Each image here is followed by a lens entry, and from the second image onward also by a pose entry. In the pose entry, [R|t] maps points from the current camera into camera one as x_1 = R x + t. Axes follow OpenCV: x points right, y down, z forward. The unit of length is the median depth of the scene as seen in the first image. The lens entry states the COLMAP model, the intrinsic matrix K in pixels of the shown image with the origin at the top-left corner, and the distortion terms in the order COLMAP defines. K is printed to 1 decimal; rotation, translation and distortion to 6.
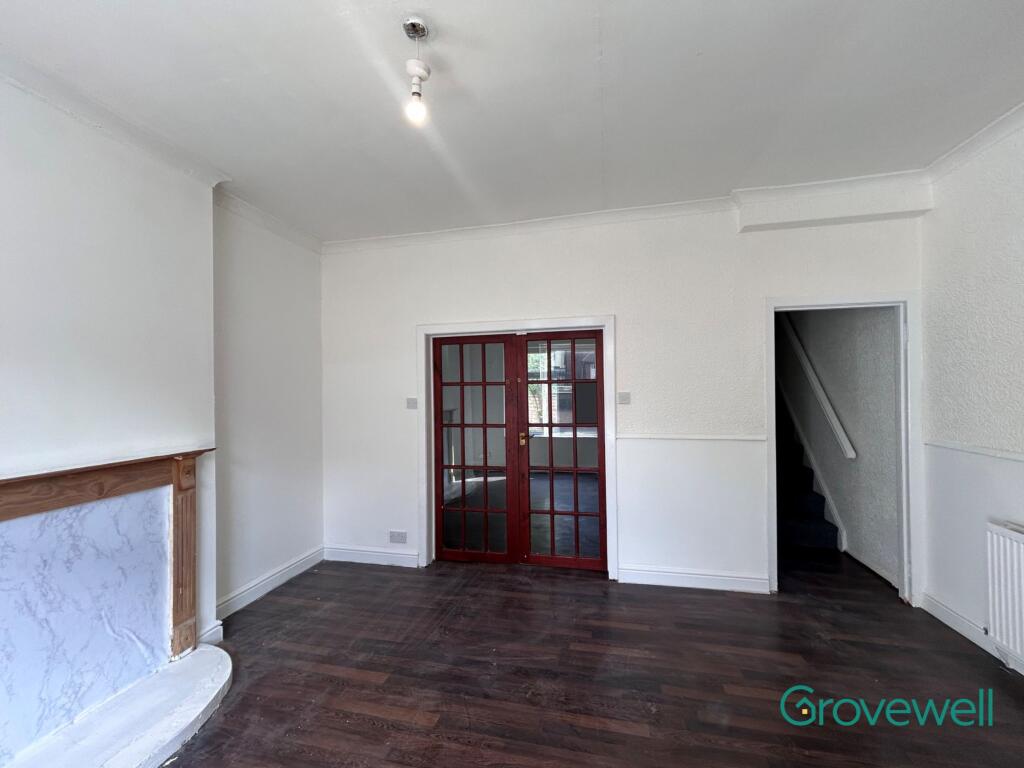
lens RADIAL K [[414.3, 0, 512.0], [0, 414.3, 384.0], [0, 0, 1]] dist [-0.011148, -0.000050]
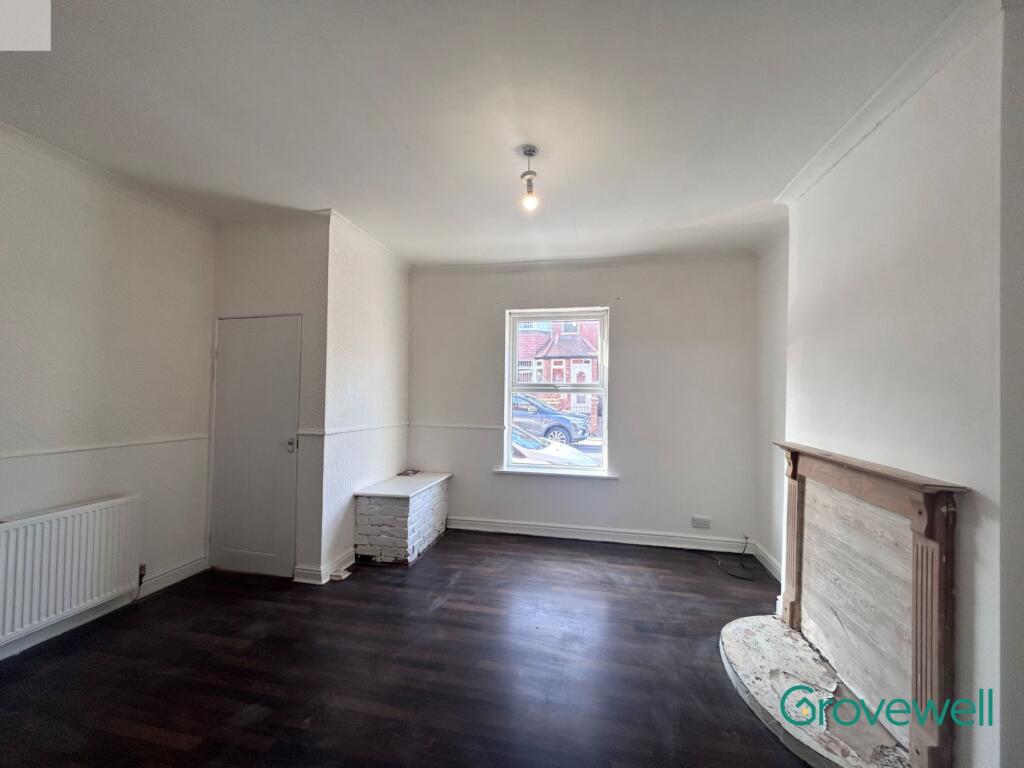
lens RADIAL K [[414.8, 0, 511.2], [0, 414.8, 382.4], [0, 0, 1]] dist [-0.002853, -0.000052]
pose [[-0.999619, -0.004200, -0.027263, -0.101362], [-0.003354, 0.999513, -0.031009, 0.025339], [0.027380, -0.030906, -0.999147, 1.949634]]
